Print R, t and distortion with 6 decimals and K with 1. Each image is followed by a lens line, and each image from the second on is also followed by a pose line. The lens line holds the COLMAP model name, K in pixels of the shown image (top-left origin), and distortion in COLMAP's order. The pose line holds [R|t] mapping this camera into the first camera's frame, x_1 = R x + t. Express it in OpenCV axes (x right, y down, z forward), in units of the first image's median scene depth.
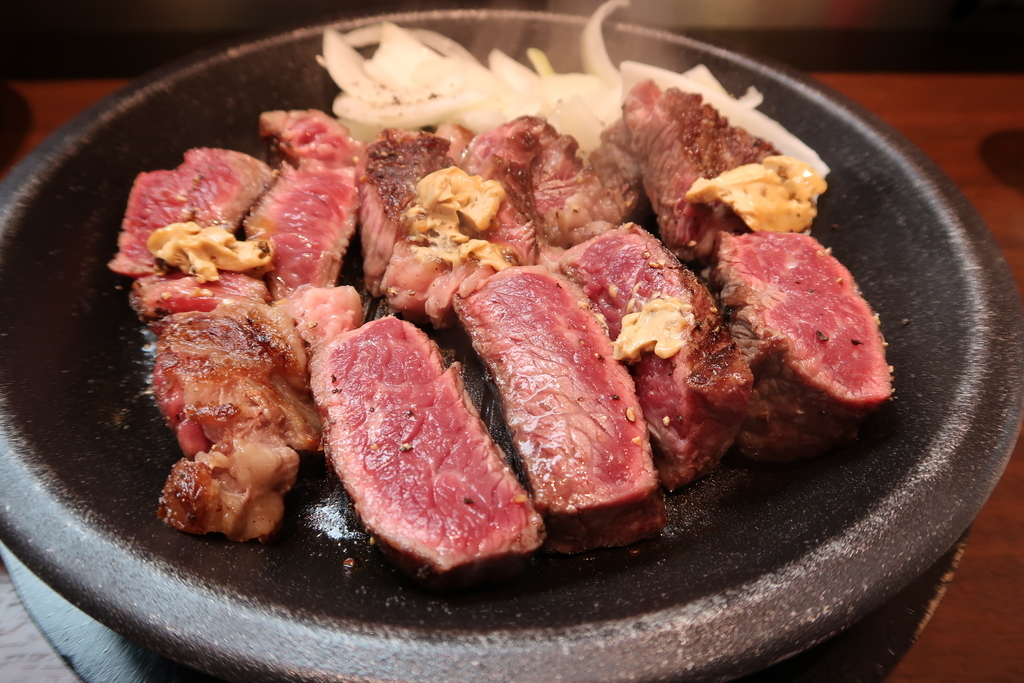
lens RADIAL K [[751.6, 0, 512.0], [0, 751.6, 341.5], [0, 0, 1]] dist [-0.029119, 0.000969]
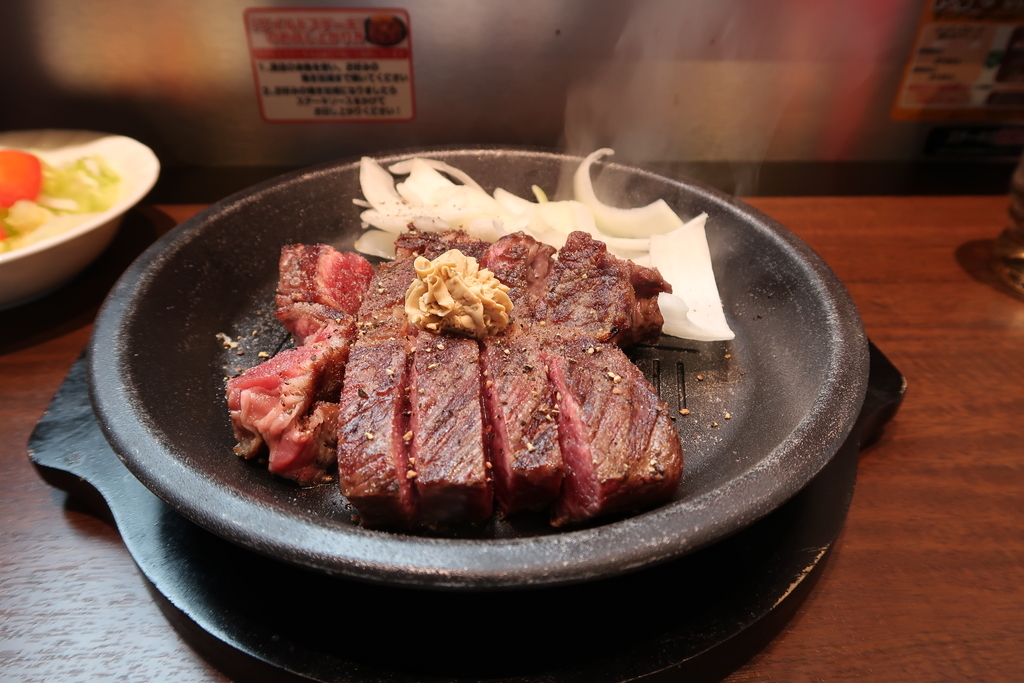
lens RADIAL K [[751.6, 0, 512.0], [0, 751.6, 341.5], [0, 0, 1]] dist [-0.029119, 0.000969]
pose [[0.997012, 0.034356, -0.069193, 0.131021], [-0.045218, 0.985734, -0.162120, 0.143994], [0.062636, 0.164765, 0.984342, -0.345935]]
